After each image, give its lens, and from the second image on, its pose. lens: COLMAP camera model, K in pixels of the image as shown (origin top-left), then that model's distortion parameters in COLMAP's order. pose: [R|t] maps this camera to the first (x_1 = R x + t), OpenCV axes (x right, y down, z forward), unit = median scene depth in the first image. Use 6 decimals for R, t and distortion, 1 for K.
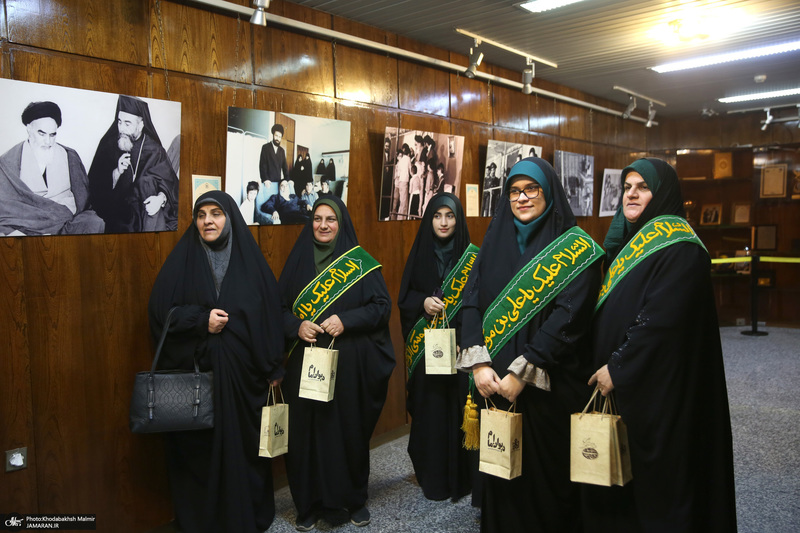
lens RADIAL K [[673.4, 0, 400.0], [0, 673.4, 266.5], [0, 0, 1]] dist [-0.006389, 0.113522]
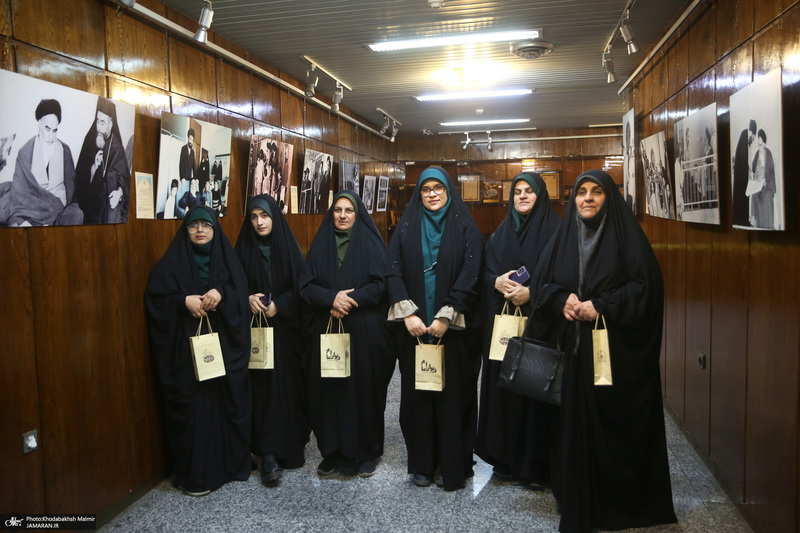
lens RADIAL K [[674.3, 0, 400.0], [0, 674.3, 266.5], [0, 0, 1]] dist [0.064675, 0.131752]
pose [[0.874154, -0.046016, 0.483464, -0.445346], [0.050522, 0.998716, 0.003708, 0.031950], [-0.483014, 0.021184, 0.875356, -0.160020]]
